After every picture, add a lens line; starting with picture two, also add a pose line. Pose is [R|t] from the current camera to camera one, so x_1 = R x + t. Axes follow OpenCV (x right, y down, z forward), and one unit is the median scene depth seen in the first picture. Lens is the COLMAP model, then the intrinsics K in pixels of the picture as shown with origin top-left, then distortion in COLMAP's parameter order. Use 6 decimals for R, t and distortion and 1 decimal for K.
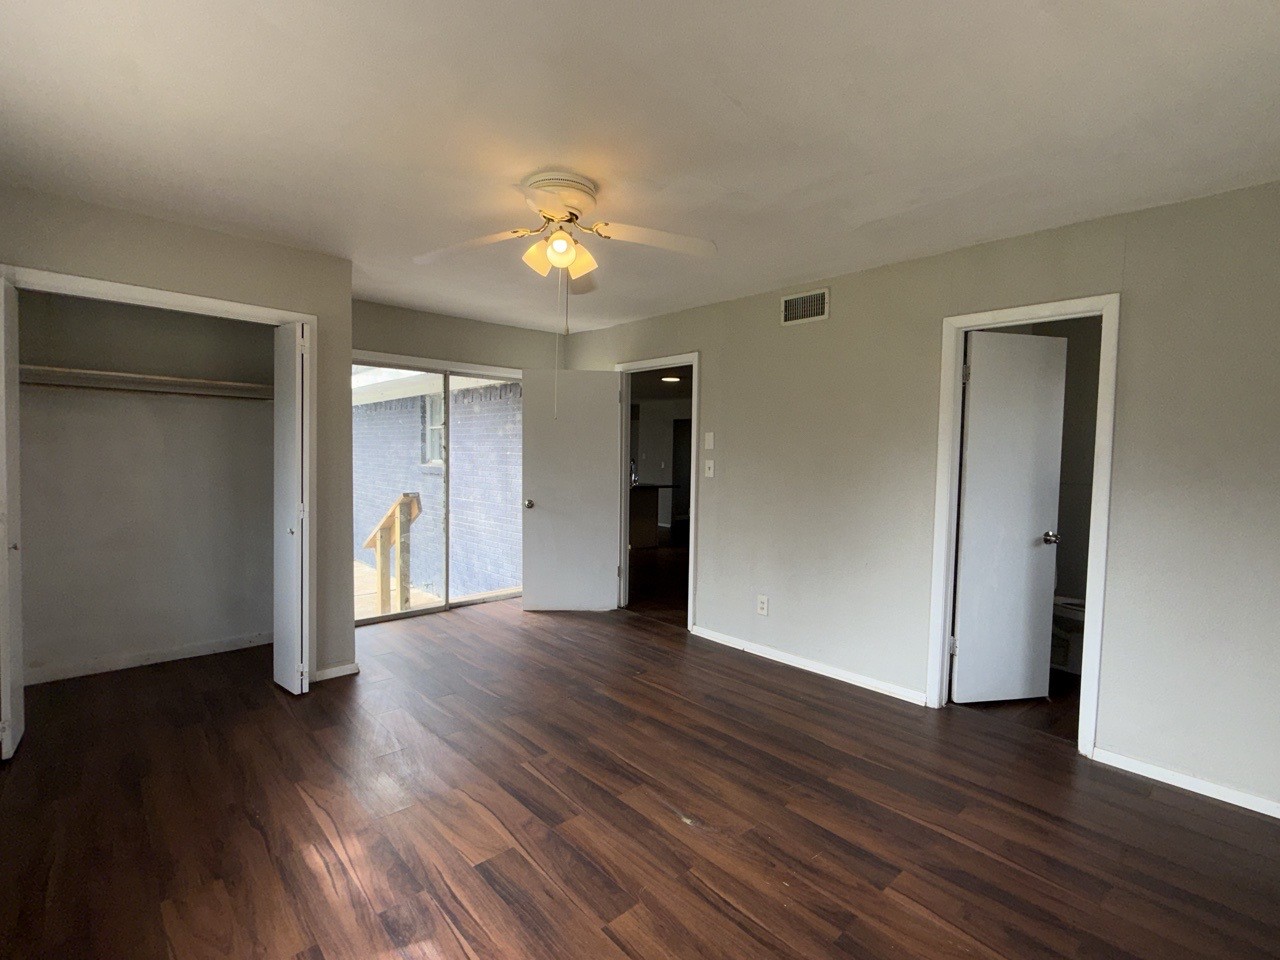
lens RADIAL K [[602.2, 0, 639.6], [0, 602.2, 483.8], [0, 0, 1]] dist [-0.002065, 0.000301]
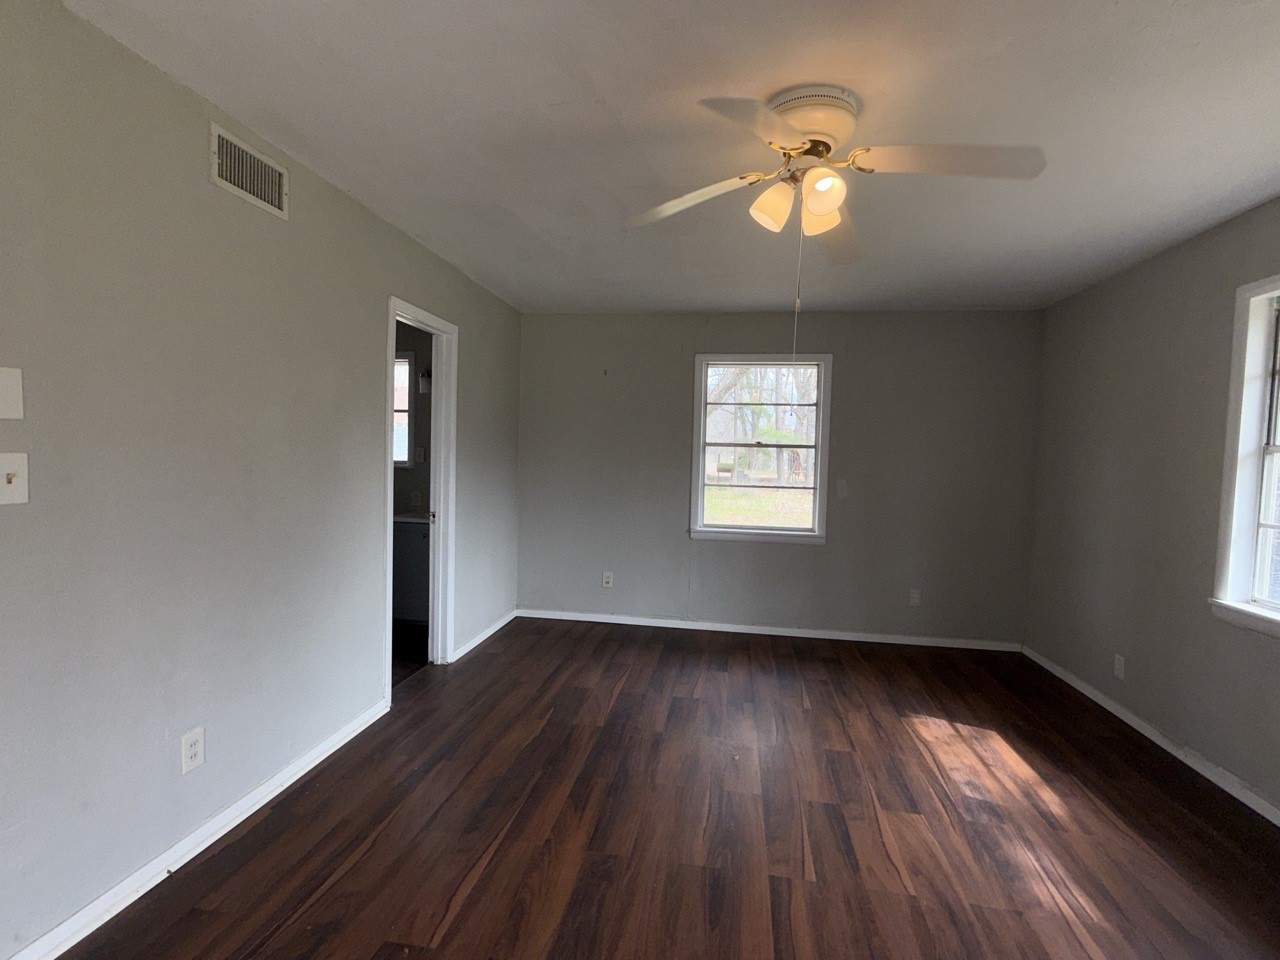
lens RADIAL K [[602.2, 0, 639.6], [0, 602.2, 483.8], [0, 0, 1]] dist [-0.002065, 0.000301]
pose [[-0.618693, -0.082637, 0.781275, -0.682705], [-0.003926, 0.994765, 0.102109, -0.112582], [-0.785623, 0.060107, -0.615779, 1.807419]]
